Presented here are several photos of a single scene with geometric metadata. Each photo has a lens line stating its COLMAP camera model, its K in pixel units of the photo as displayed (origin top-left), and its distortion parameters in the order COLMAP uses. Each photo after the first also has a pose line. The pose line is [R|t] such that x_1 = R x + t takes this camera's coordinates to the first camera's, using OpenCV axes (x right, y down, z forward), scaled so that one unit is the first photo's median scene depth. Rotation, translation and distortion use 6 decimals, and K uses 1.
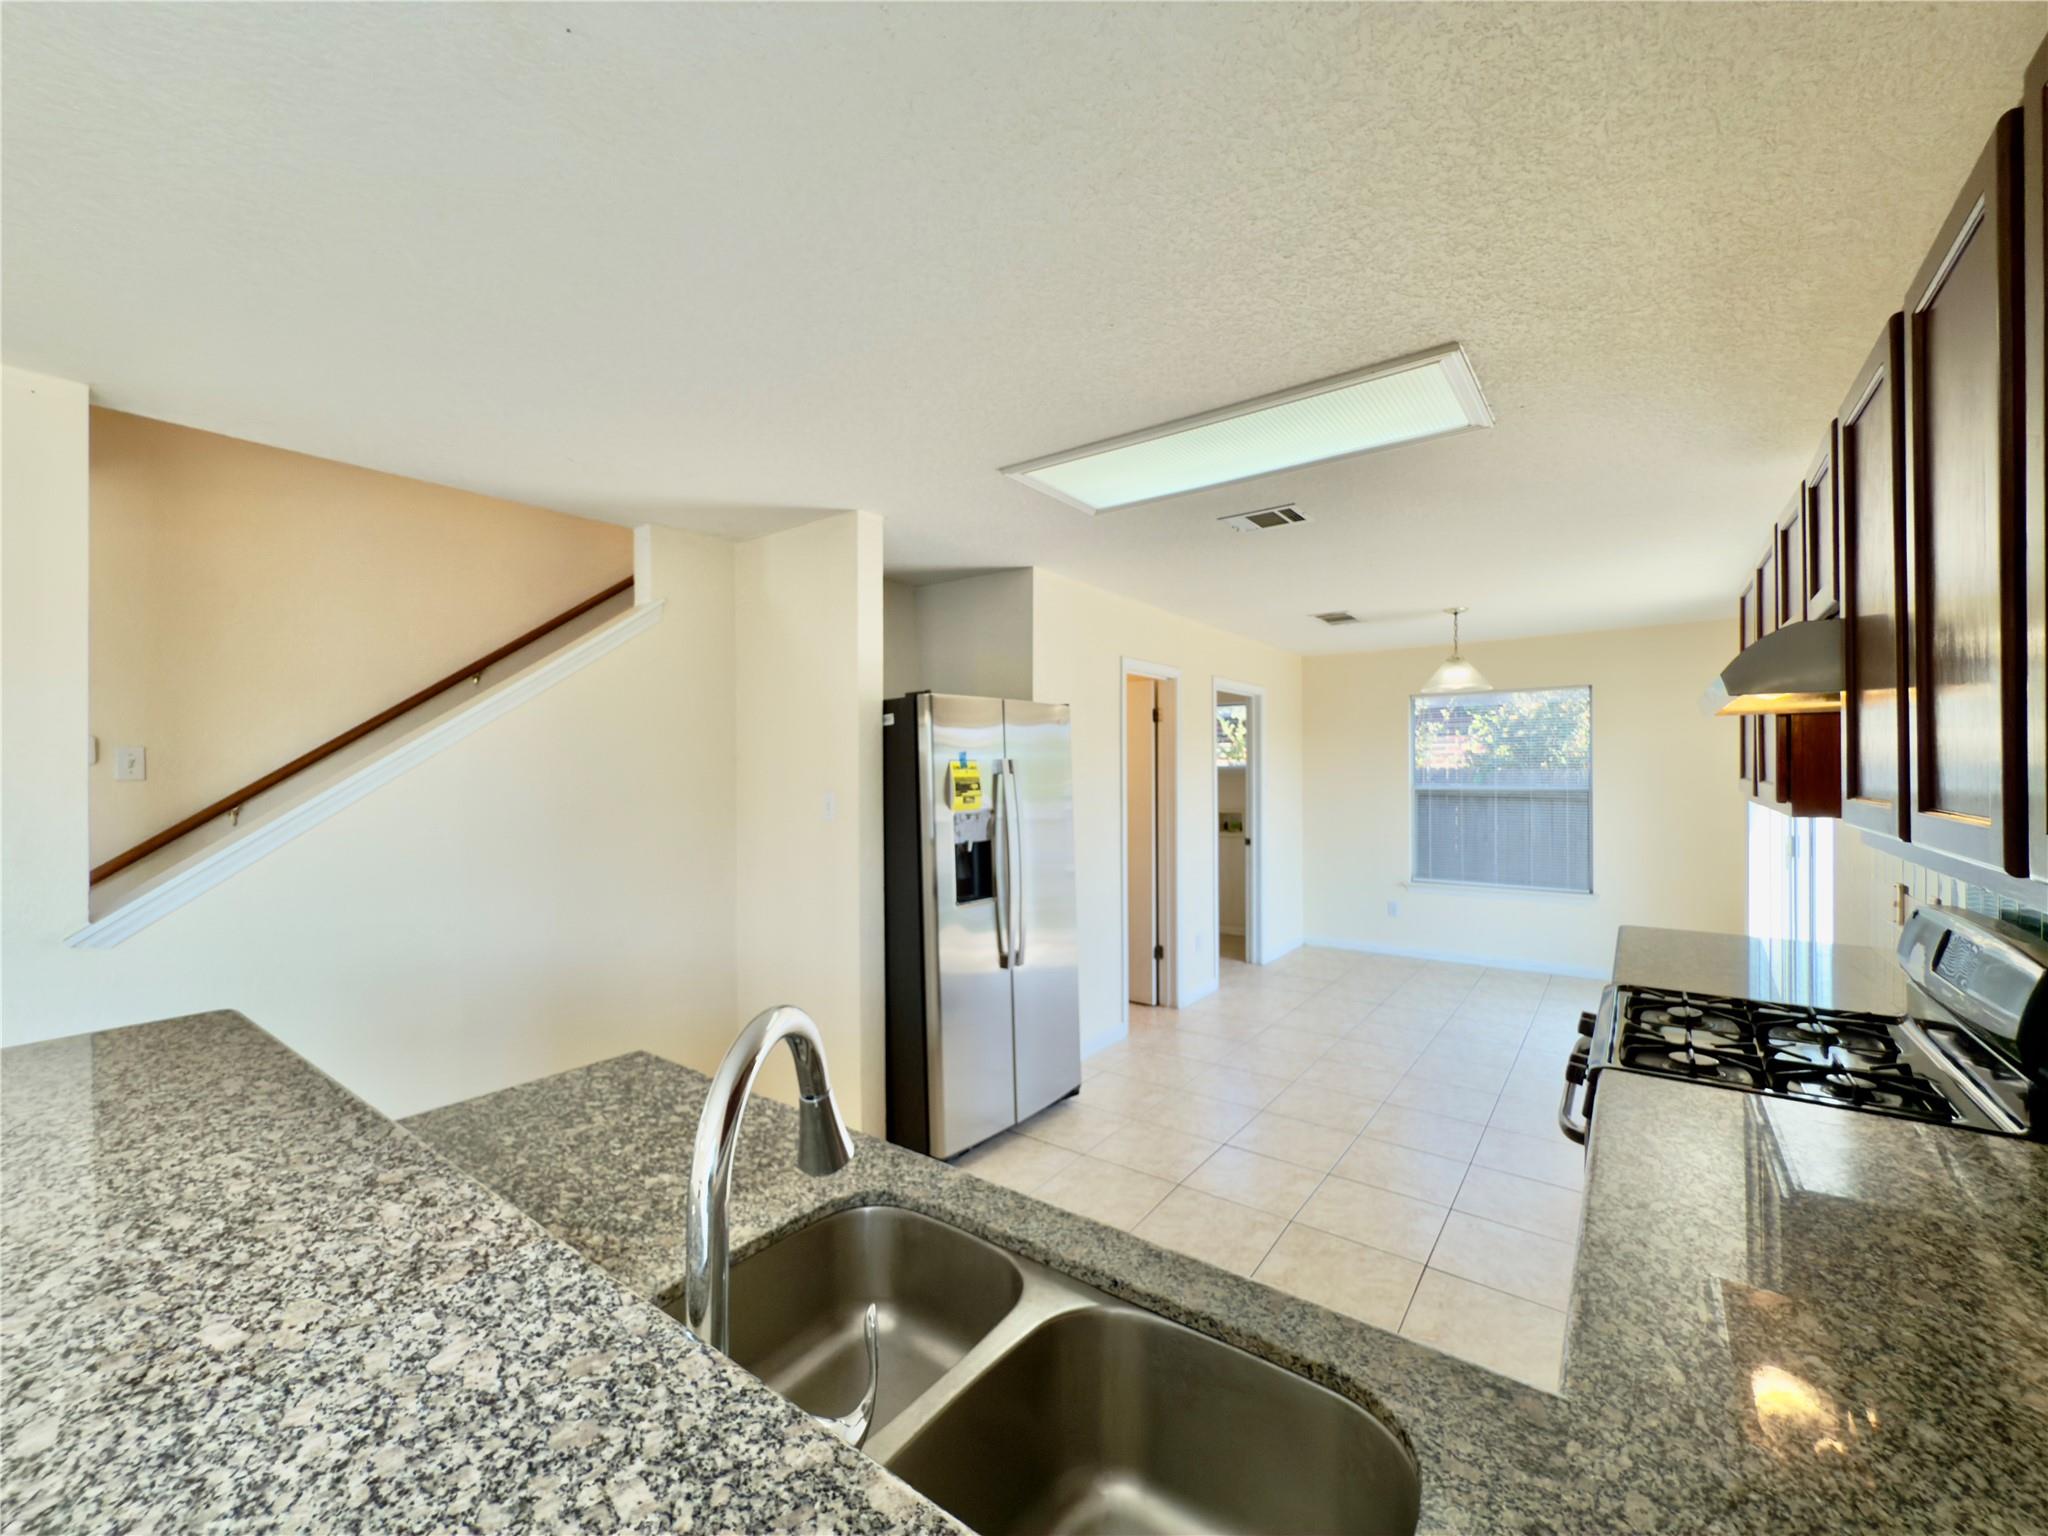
lens RADIAL K [[820.5, 0, 1026.4], [0, 820.5, 768.1], [0, 0, 1]] dist [0.000689, 0.000224]
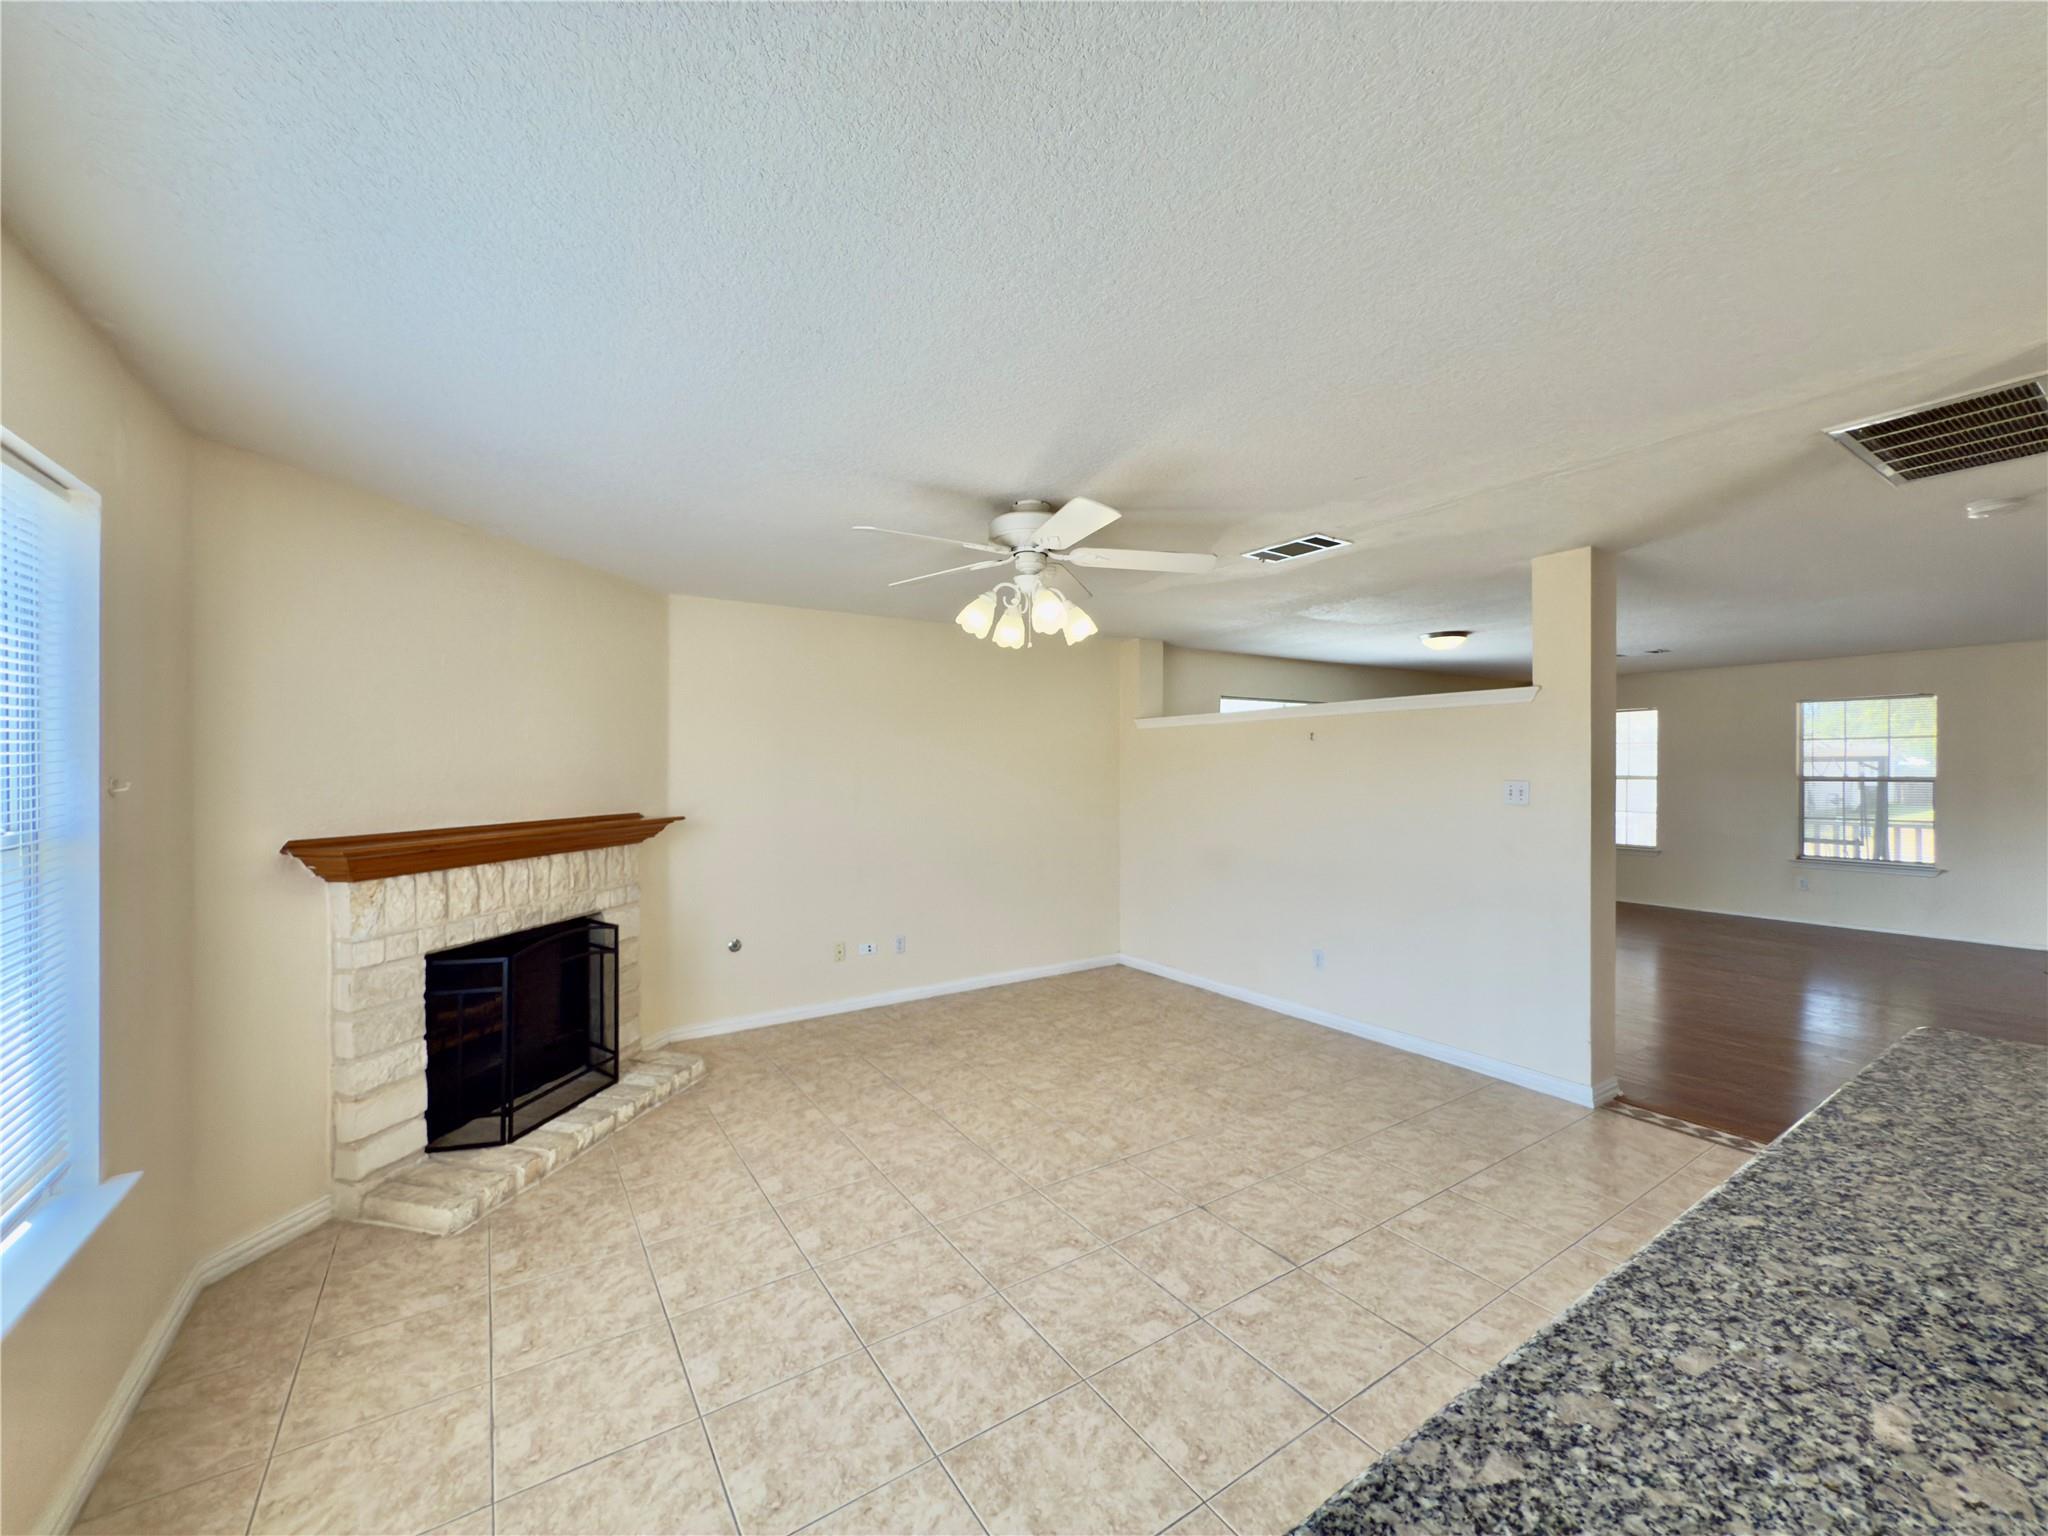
lens RADIAL K [[820.5, 0, 1026.4], [0, 820.5, 768.1], [0, 0, 1]] dist [0.000689, 0.000224]
pose [[-0.336138, 0.009178, -0.941768, 0.099829], [0.006737, 0.999950, 0.007340, 0.006049], [0.941789, -0.003878, -0.336183, 0.432147]]
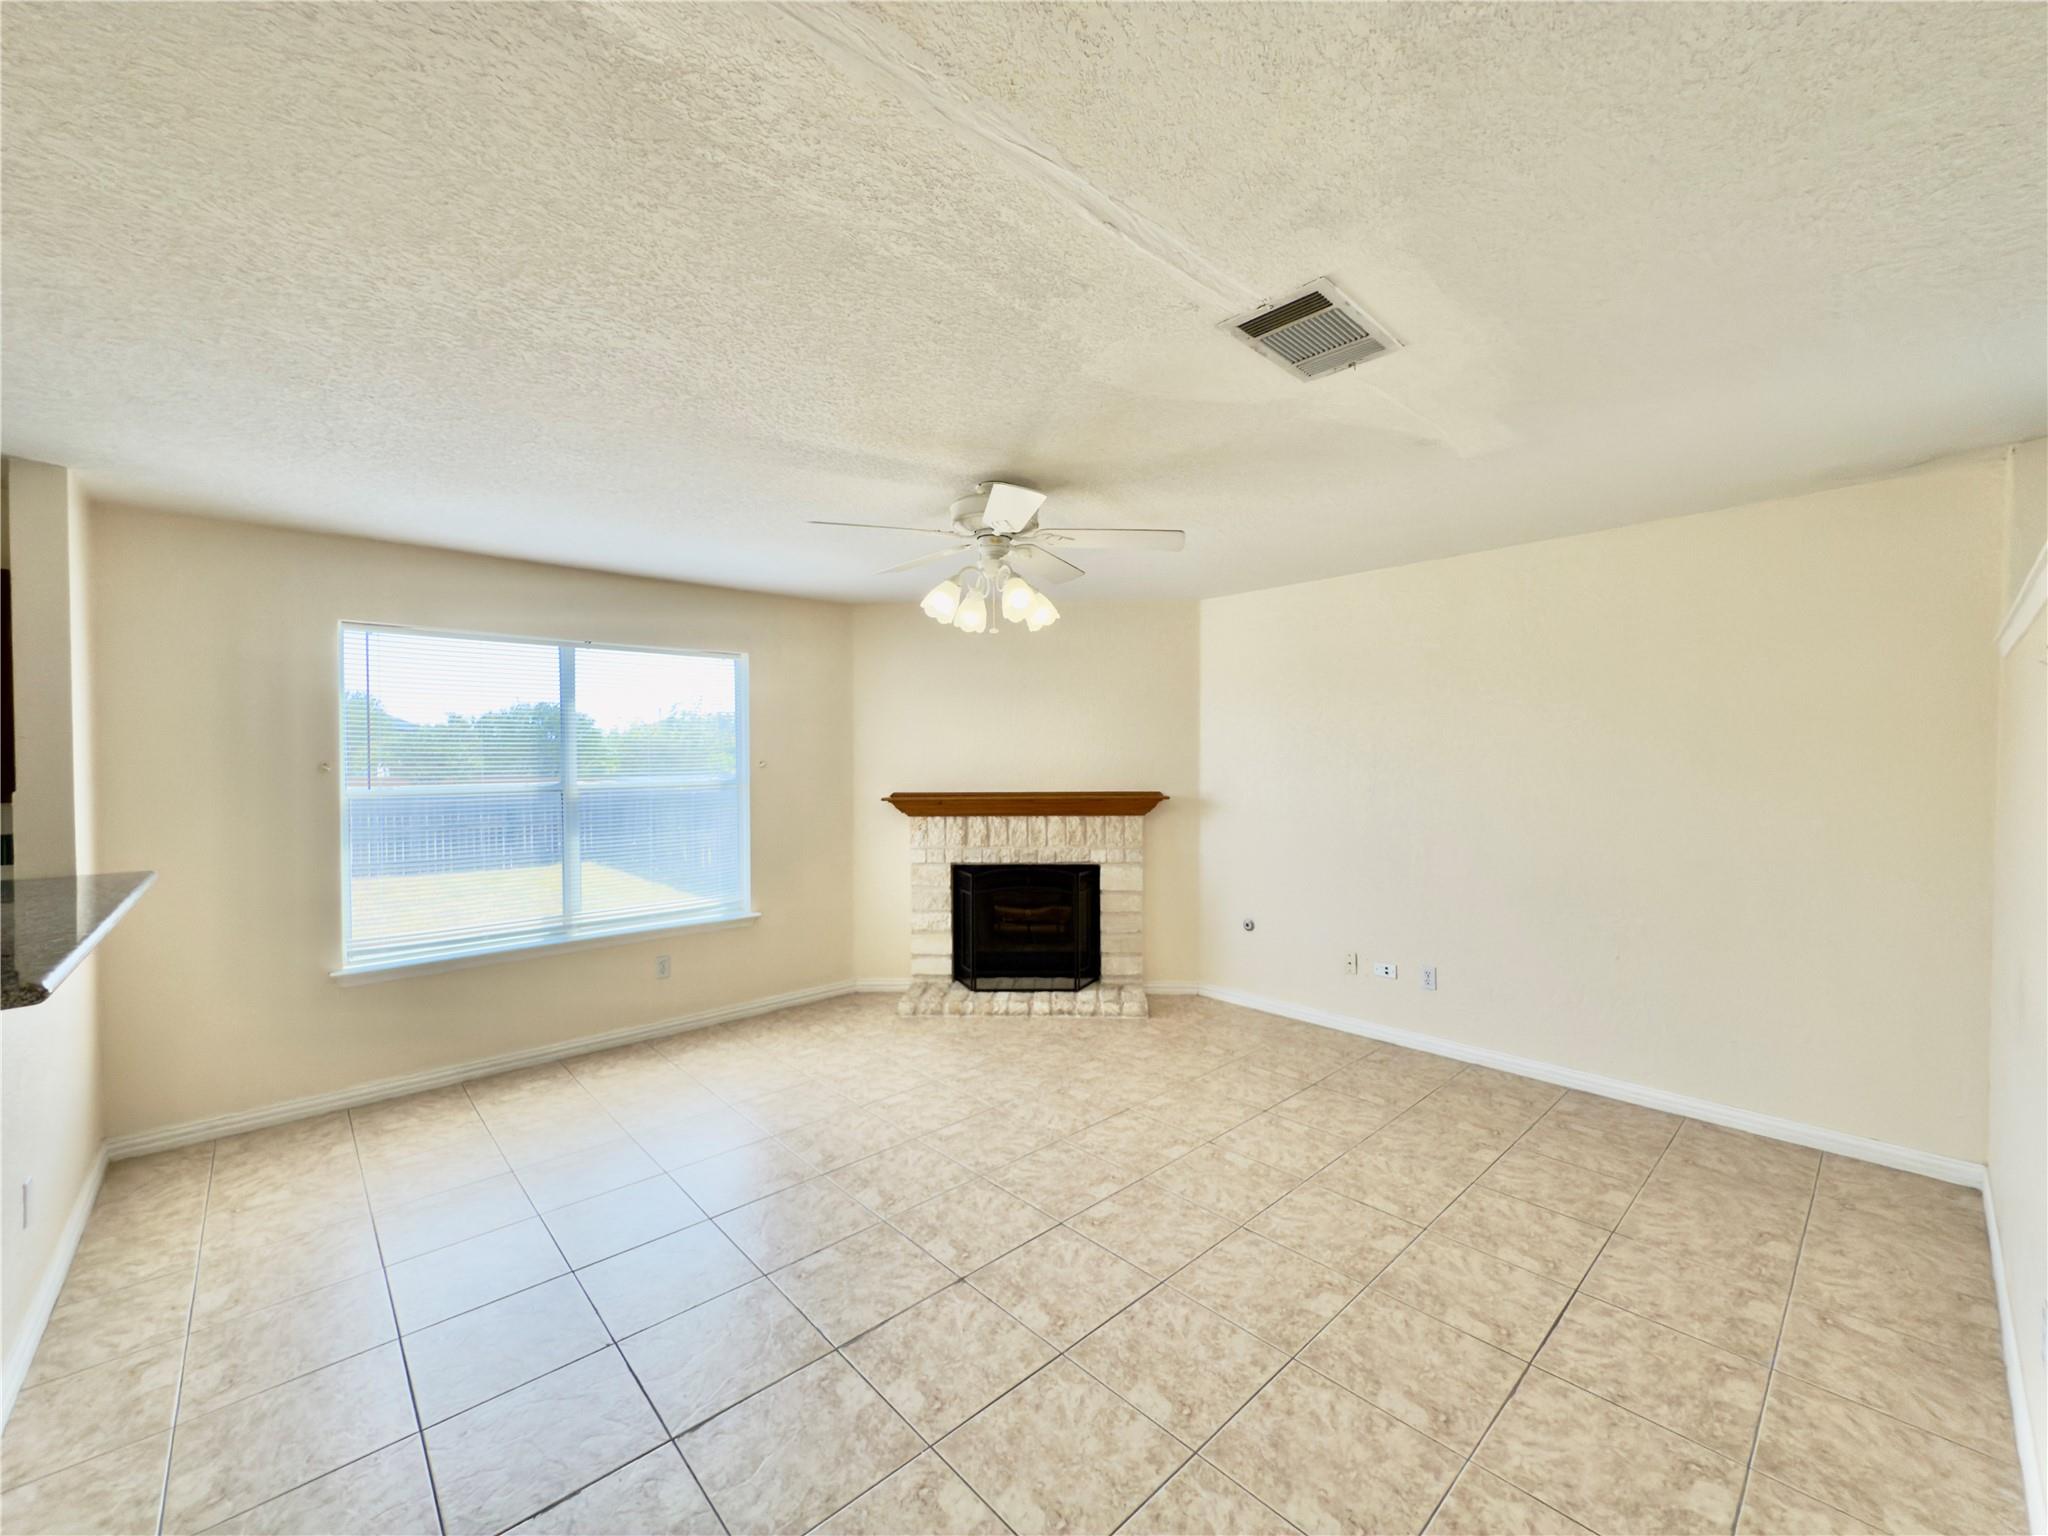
lens RADIAL K [[820.5, 0, 1026.4], [0, 820.5, 768.1], [0, 0, 1]] dist [0.000689, 0.000224]
pose [[-0.983036, 0.011825, 0.183032, -5.912952], [0.014171, 0.999833, 0.011515, 0.061483], [-0.182865, 0.013913, -0.983040, 3.693278]]
